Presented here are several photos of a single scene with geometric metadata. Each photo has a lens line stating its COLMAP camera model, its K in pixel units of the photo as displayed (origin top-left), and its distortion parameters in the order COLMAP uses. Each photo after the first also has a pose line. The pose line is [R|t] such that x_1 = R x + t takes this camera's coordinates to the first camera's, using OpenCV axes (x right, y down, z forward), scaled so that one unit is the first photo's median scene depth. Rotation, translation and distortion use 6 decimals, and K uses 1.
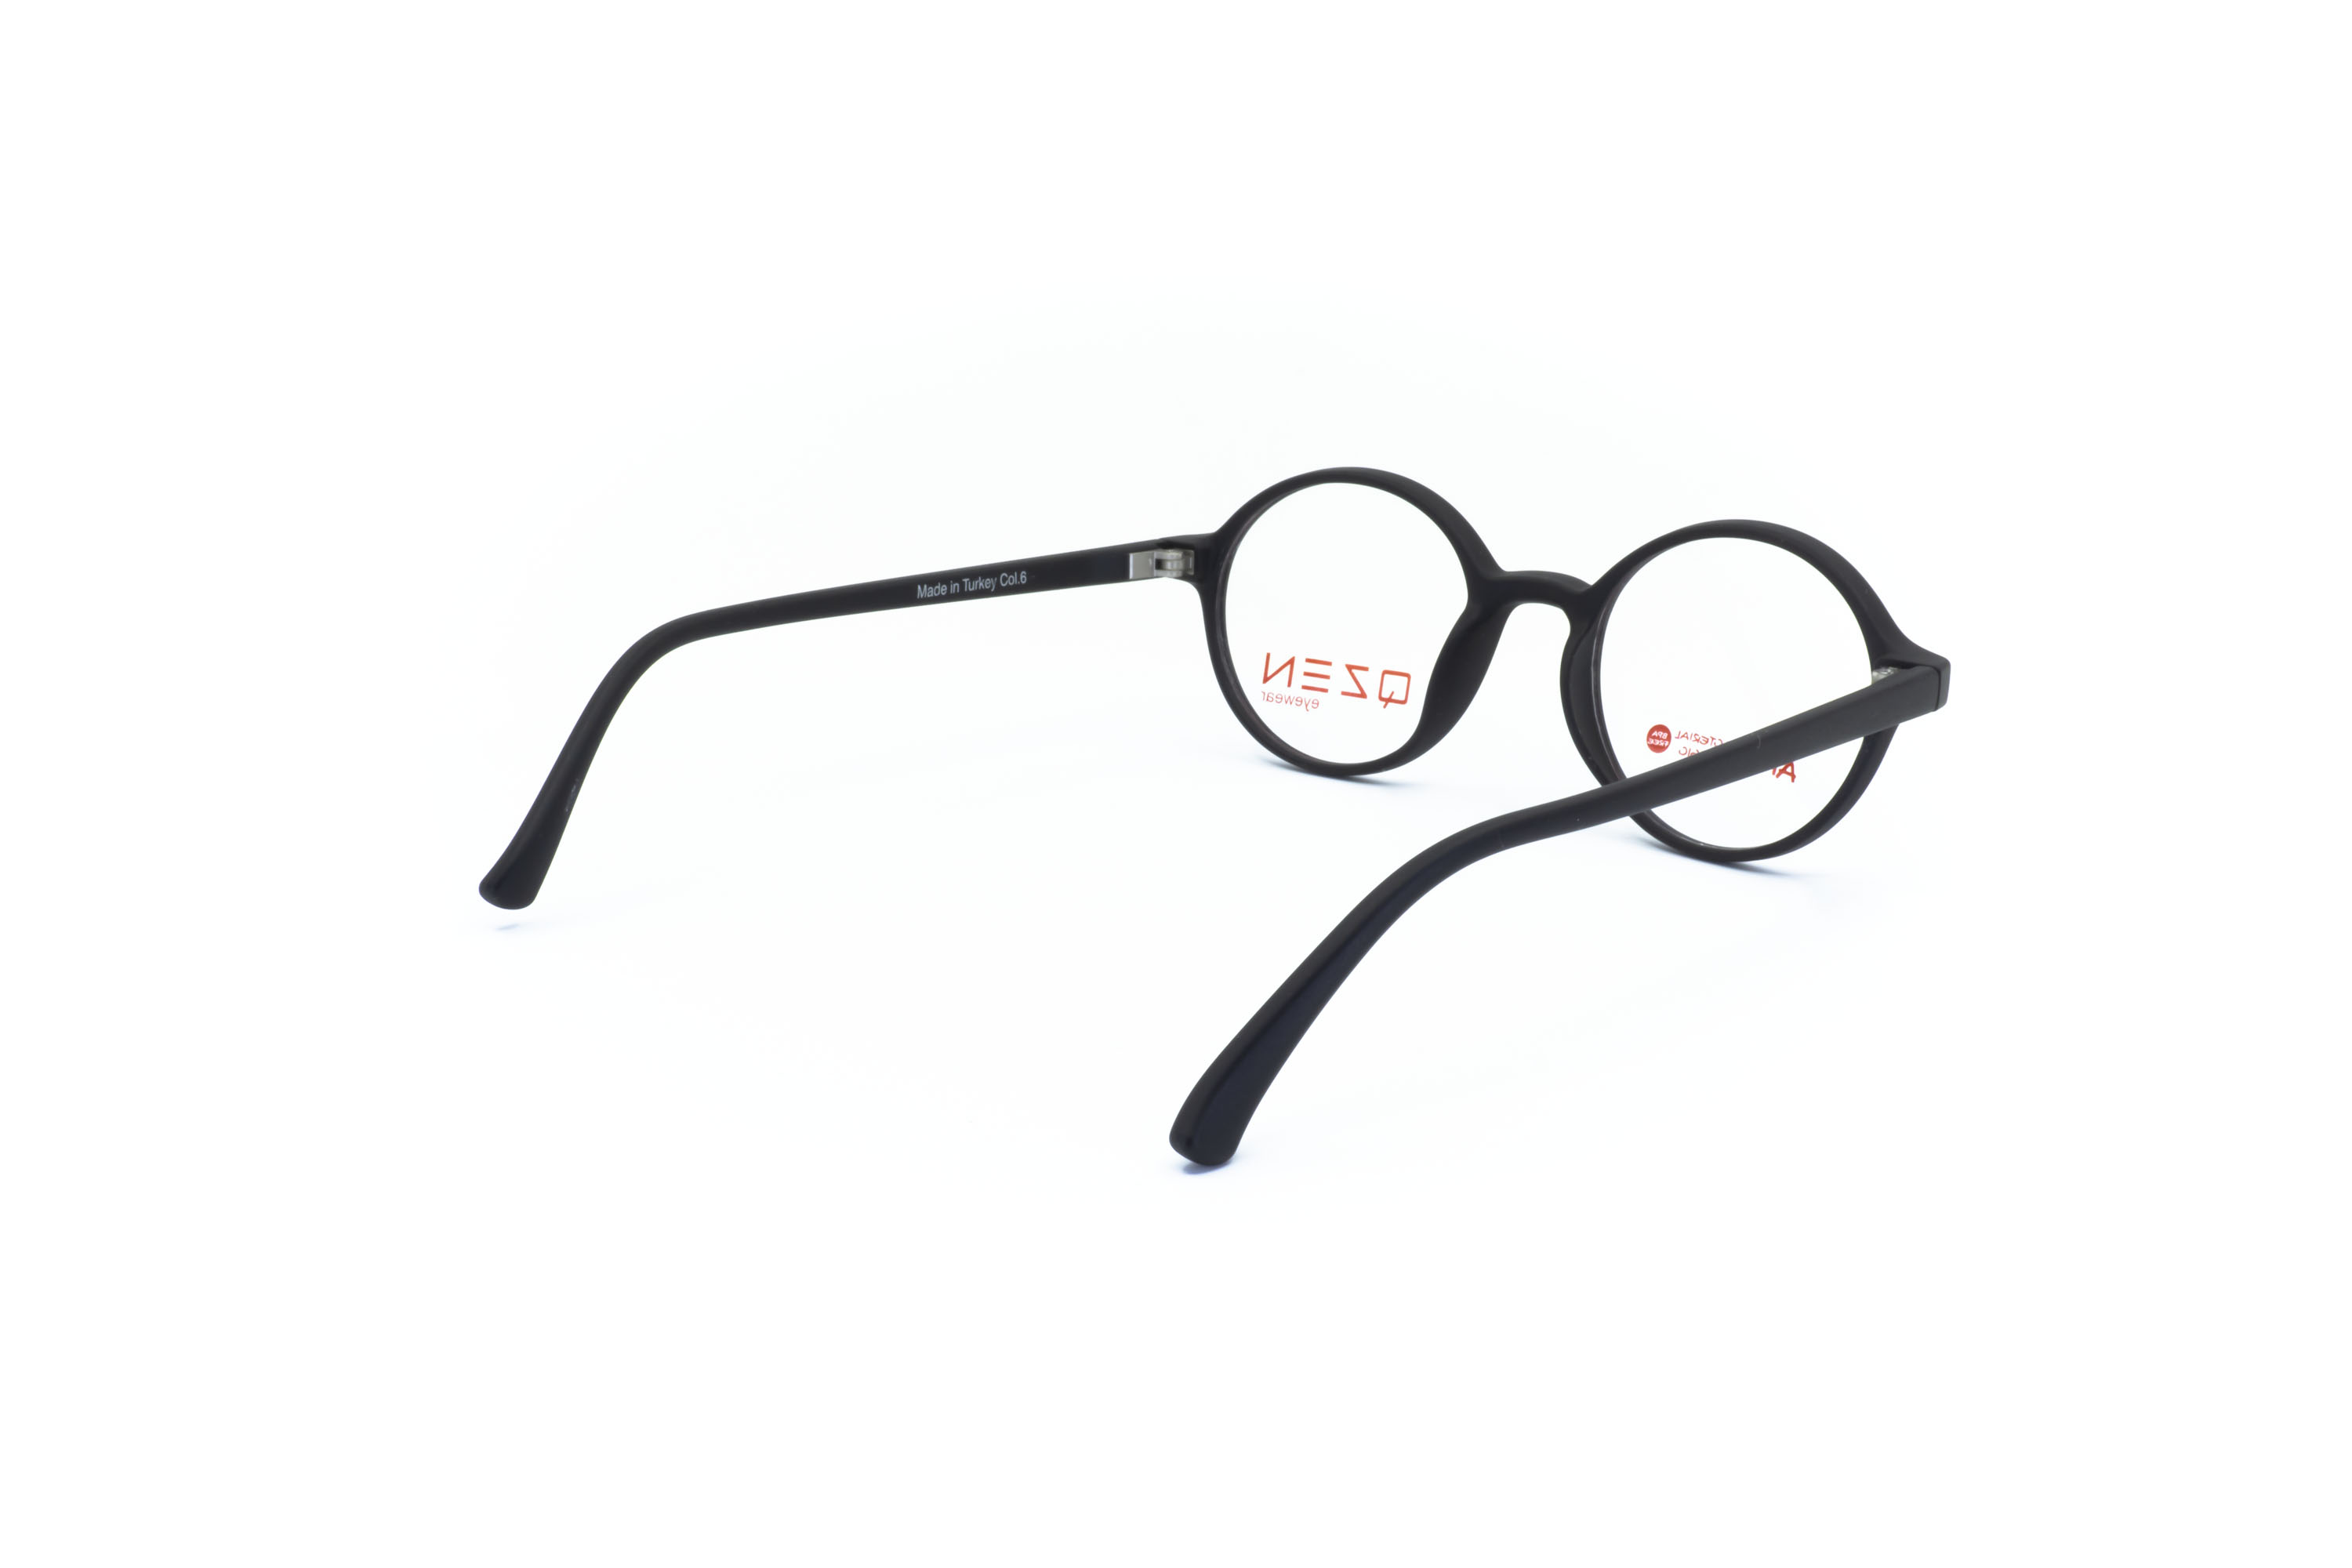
lens RADIAL K [[2846.9, 0, 1180.7], [0, 2846.9, 798.5], [0, 0, 1]] dist [-0.029564, 0.000000]
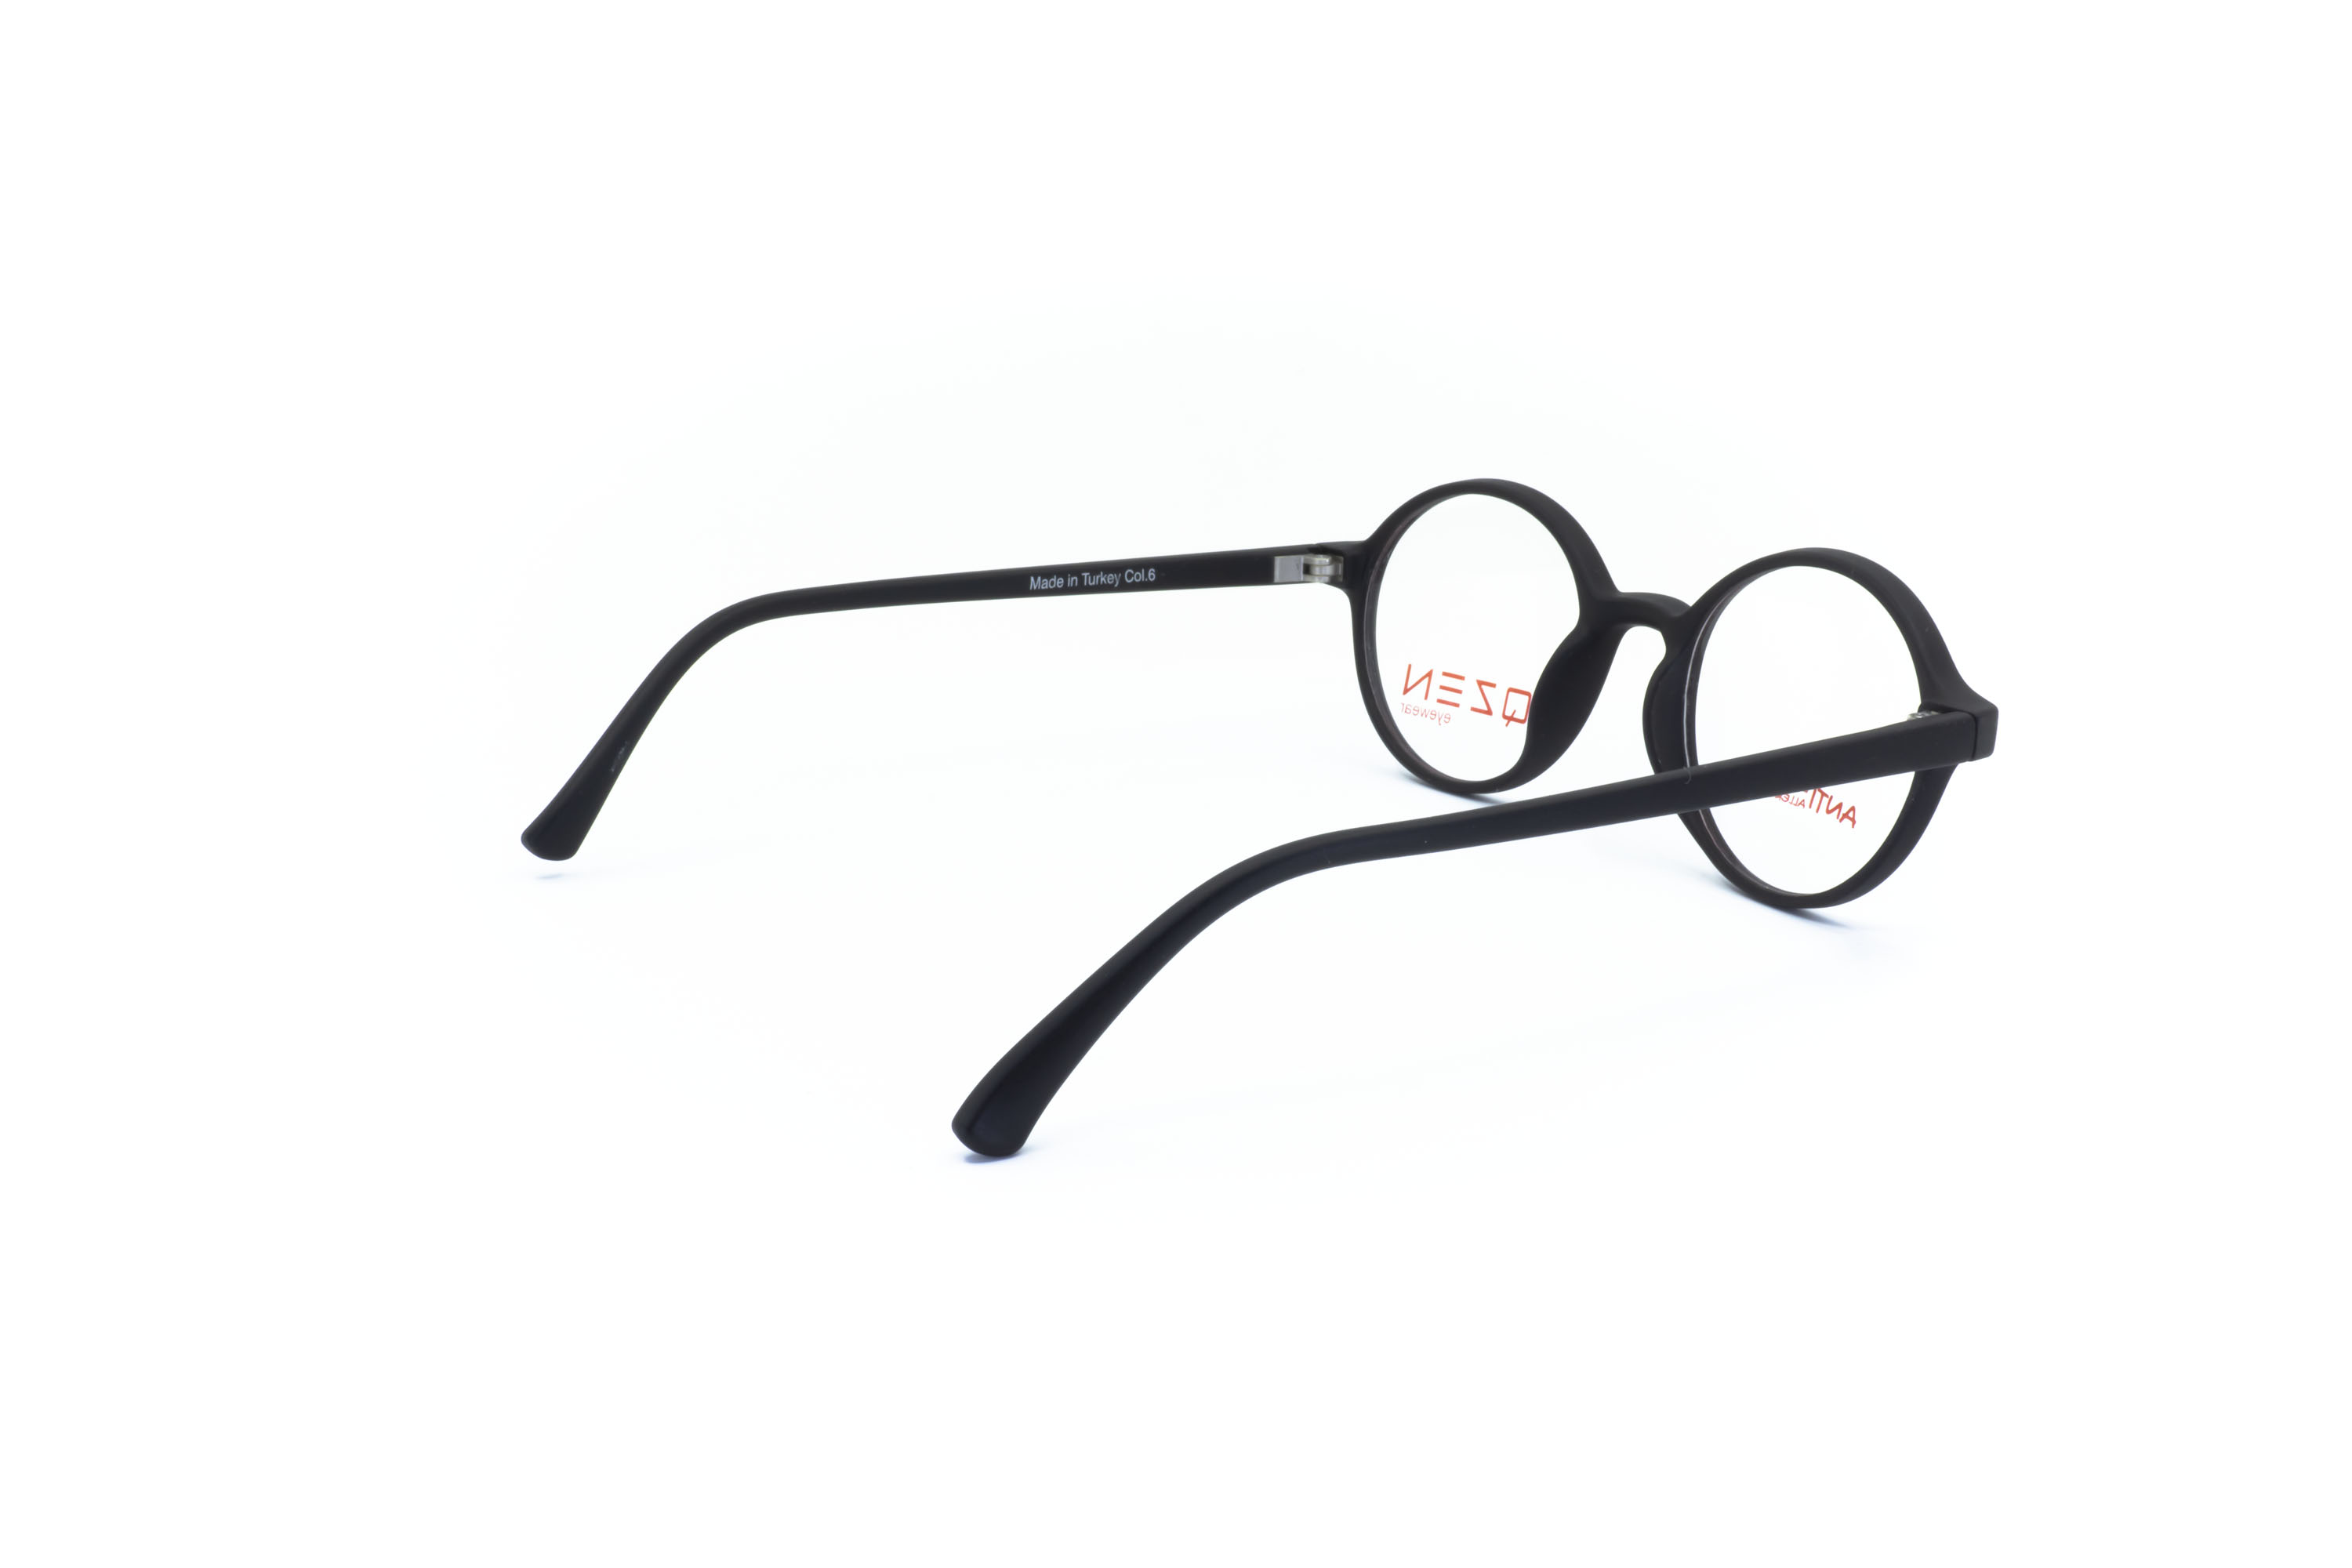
lens RADIAL K [[2846.9, 0, 1175.2], [0, 2846.9, 779.4], [0, 0, 1]] dist [-0.029564, 0.000000]
pose [[0.964186, 0.065666, -0.256971, 0.215000], [-0.068320, 0.997662, -0.001406, -0.004602], [0.256278, 0.018912, 0.966418, 0.030297]]
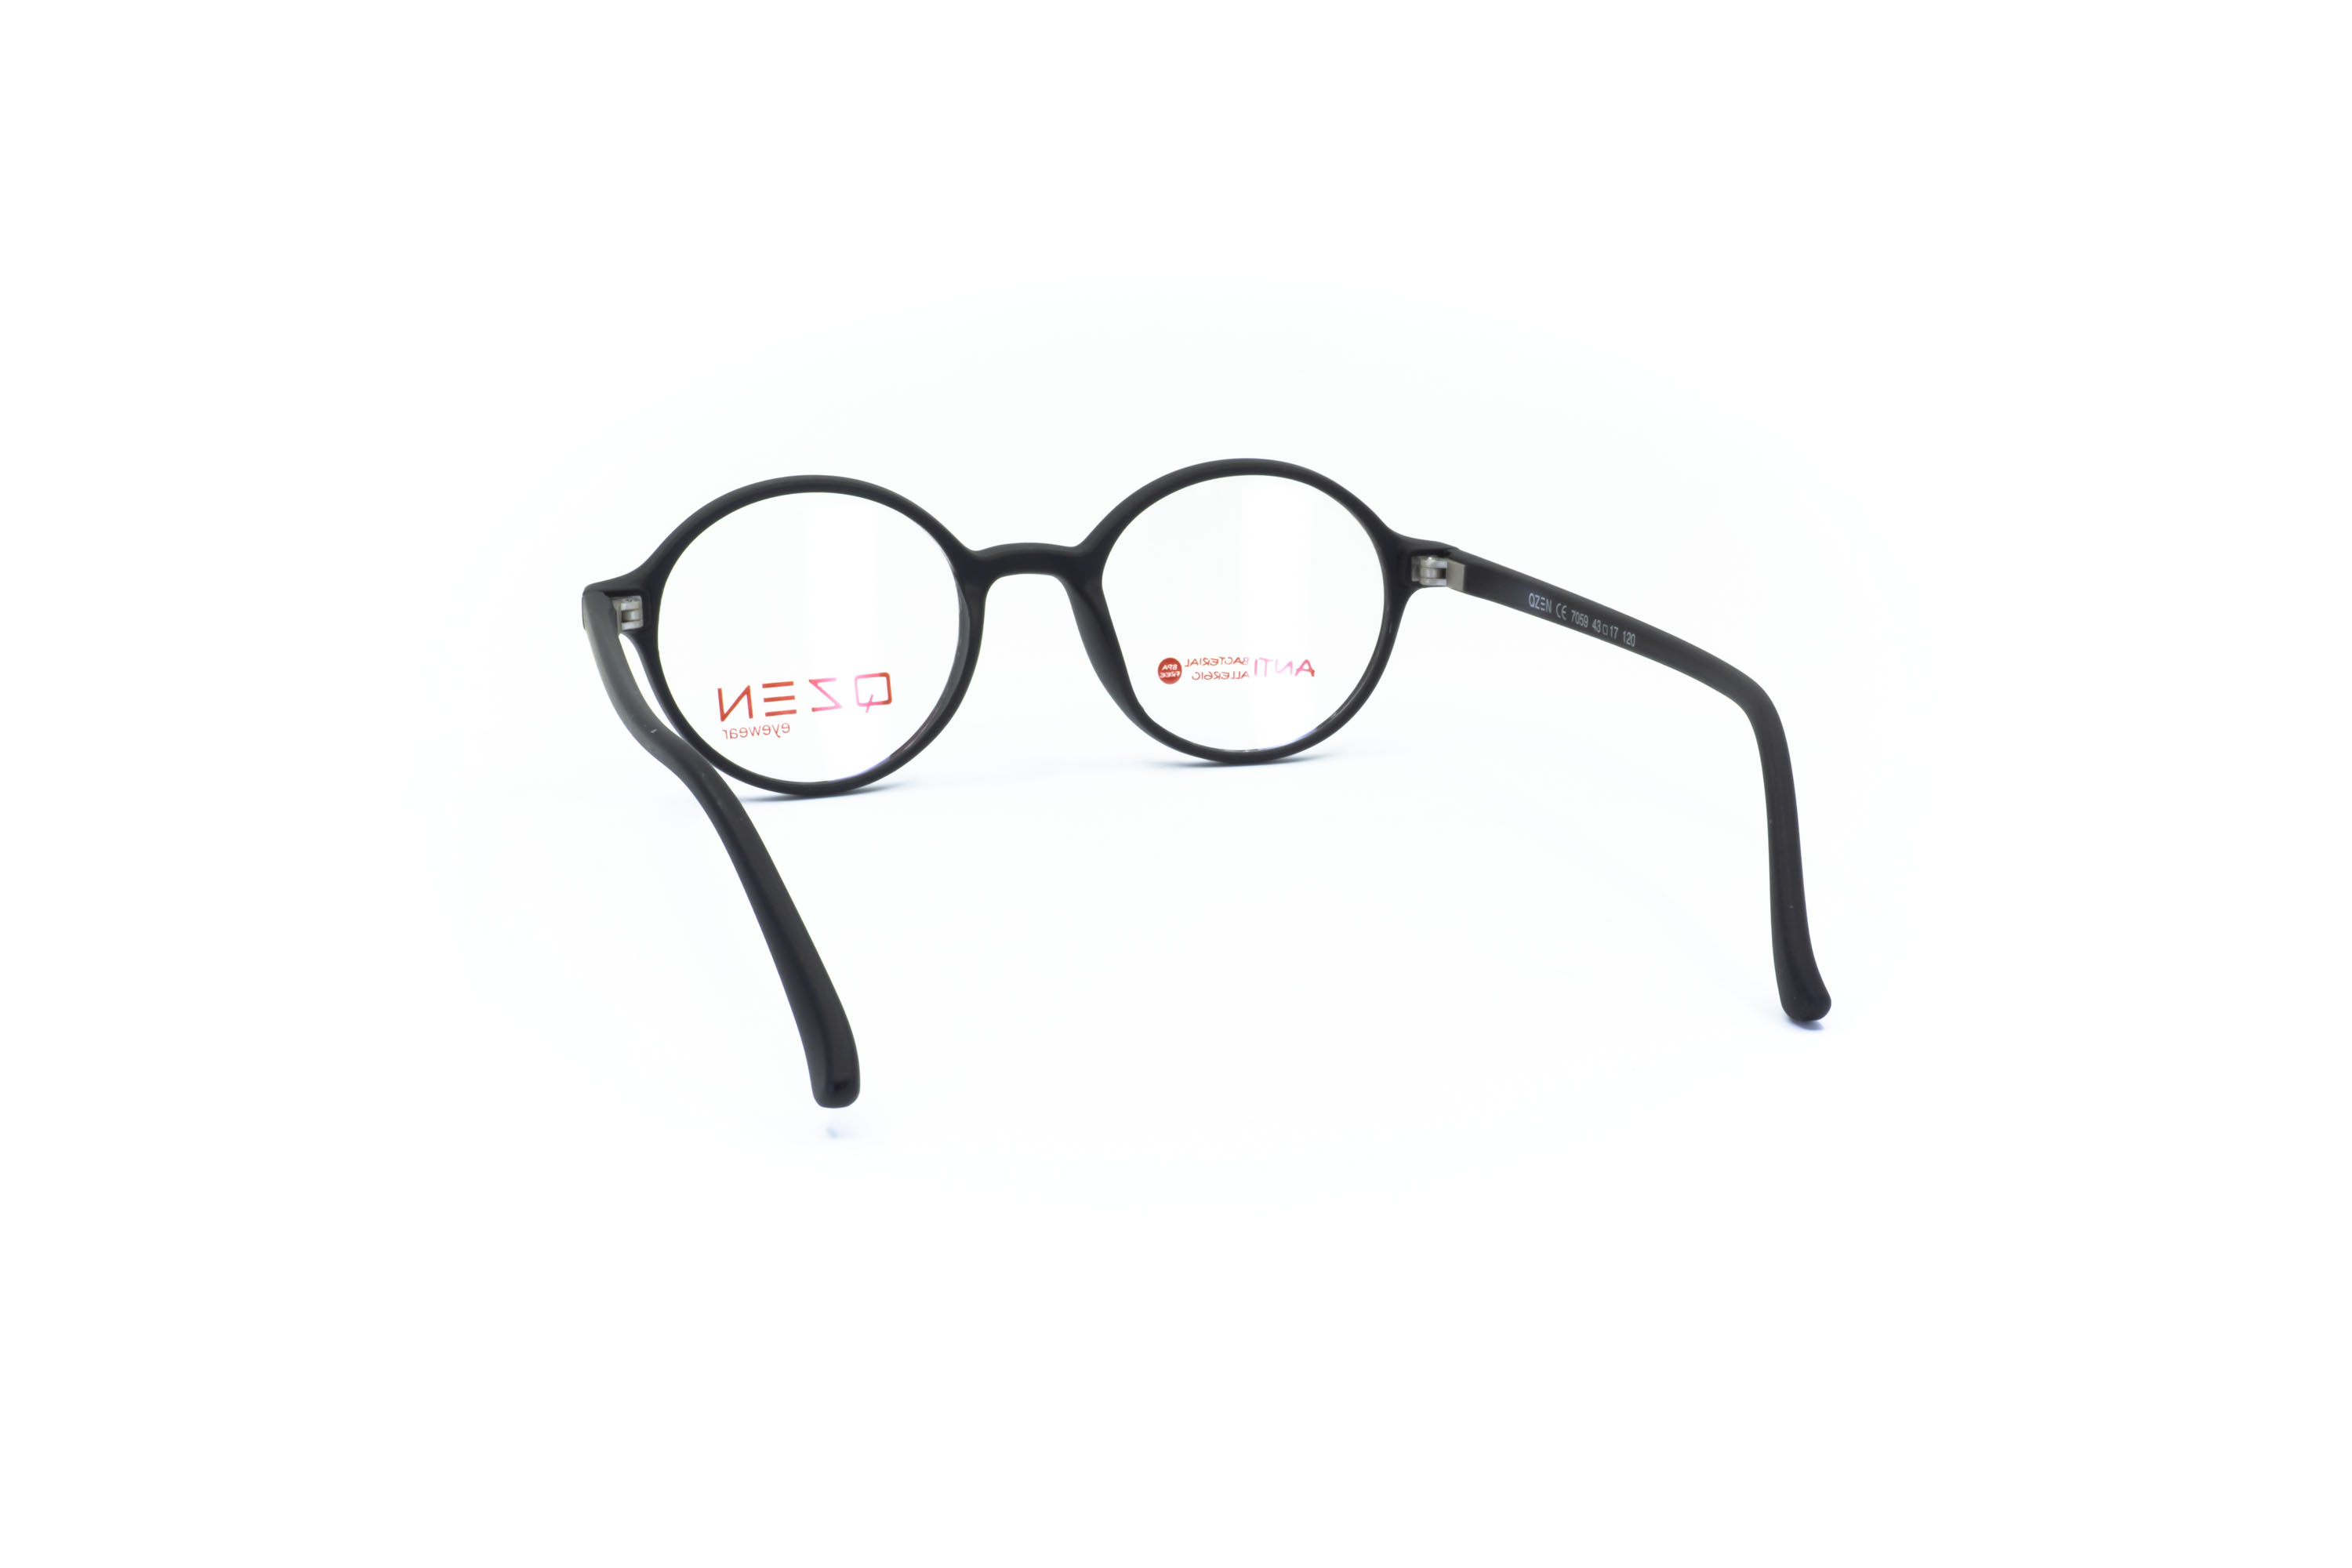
lens RADIAL K [[2846.9, 0, 1173.4], [0, 2846.9, 778.5], [0, 0, 1]] dist [-0.029564, 0.000000]
pose [[0.495120, -0.226937, 0.838663, -0.710864], [0.218613, 0.966769, 0.132539, -0.117831], [-0.840871, 0.117720, 0.528278, 0.395820]]
